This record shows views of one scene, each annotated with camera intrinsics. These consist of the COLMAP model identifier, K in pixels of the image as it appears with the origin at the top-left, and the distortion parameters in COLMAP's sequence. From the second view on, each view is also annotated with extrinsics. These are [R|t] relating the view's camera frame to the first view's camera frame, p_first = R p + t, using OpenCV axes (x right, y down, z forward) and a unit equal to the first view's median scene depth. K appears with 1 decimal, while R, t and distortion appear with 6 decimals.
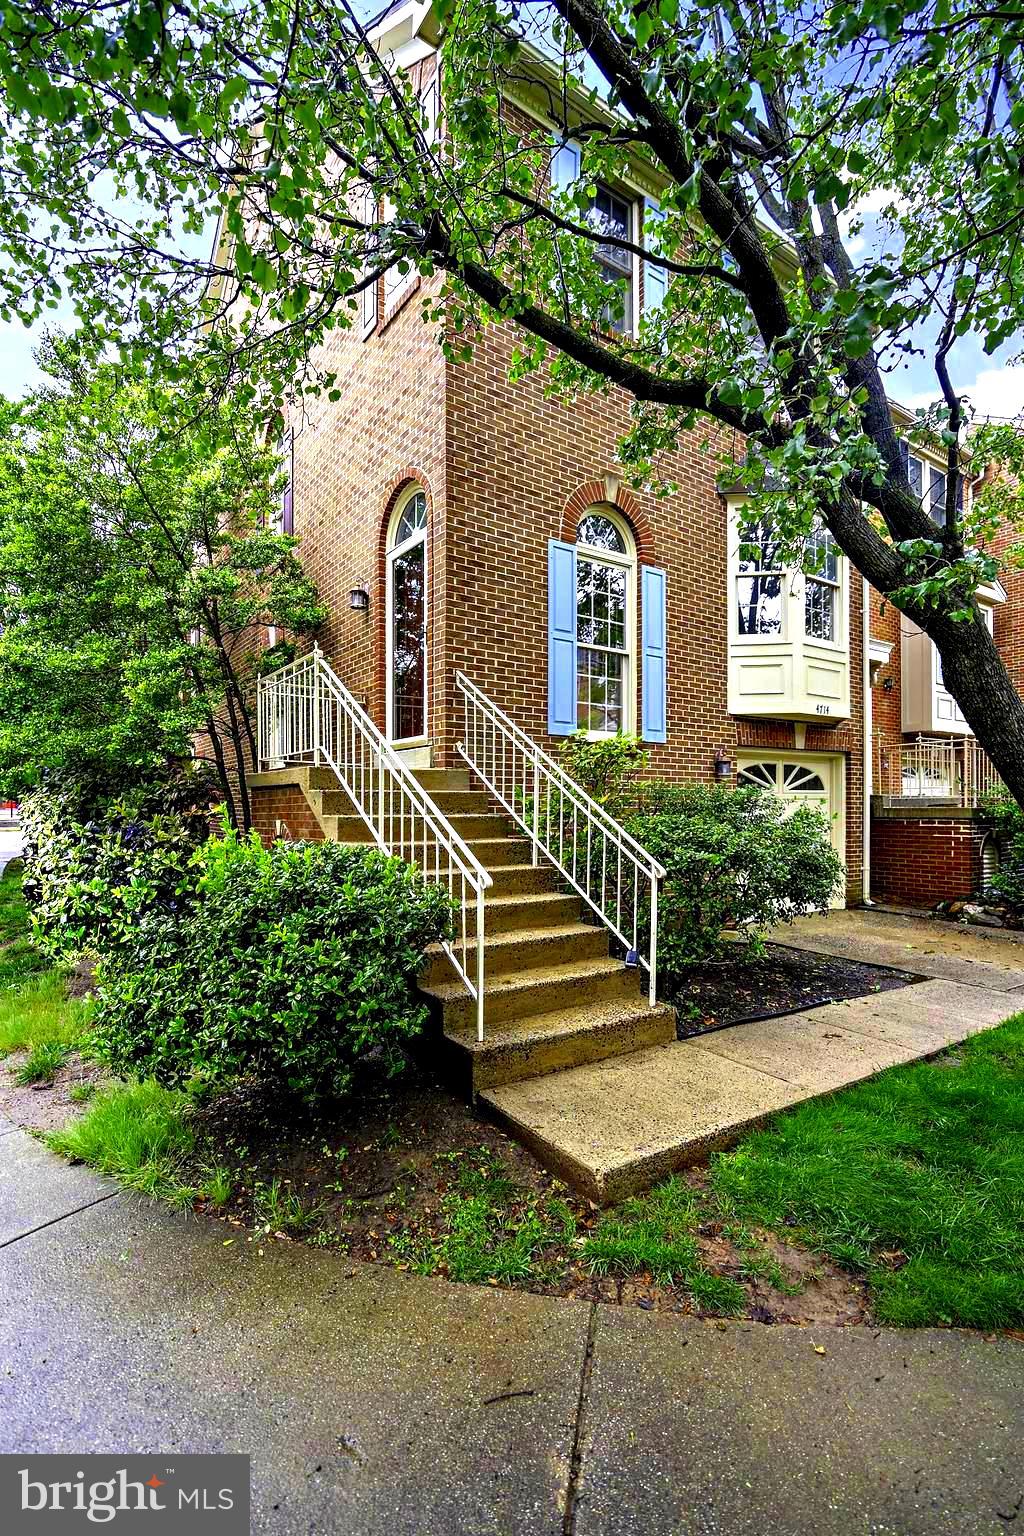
lens RADIAL K [[702.2, 0, 520.7], [0, 702.2, 803.0], [0, 0, 1]] dist [0.002194, 0.000237]
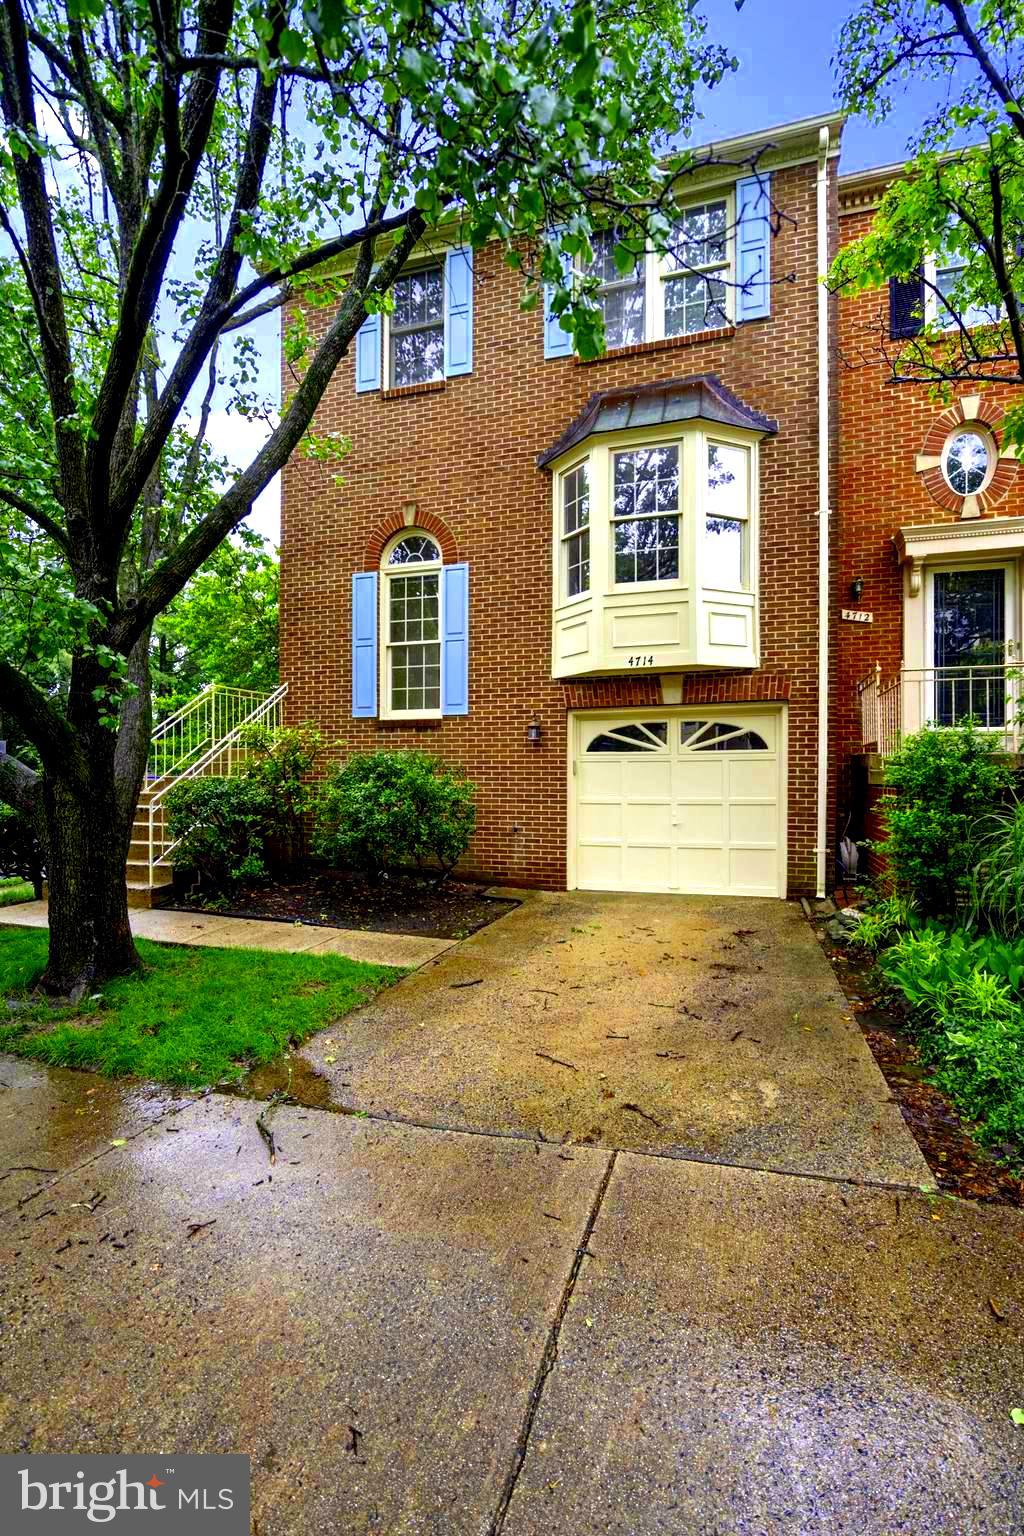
lens RADIAL K [[702.2, 0, 512.0], [0, 702.2, 772.2], [0, 0, 1]] dist [0.002194, 0.000237]
pose [[0.615869, -0.003679, -0.787840, 1.055060], [0.005807, 0.999983, -0.000130, 0.008222], [0.787828, -0.004494, 0.615880, 0.325062]]
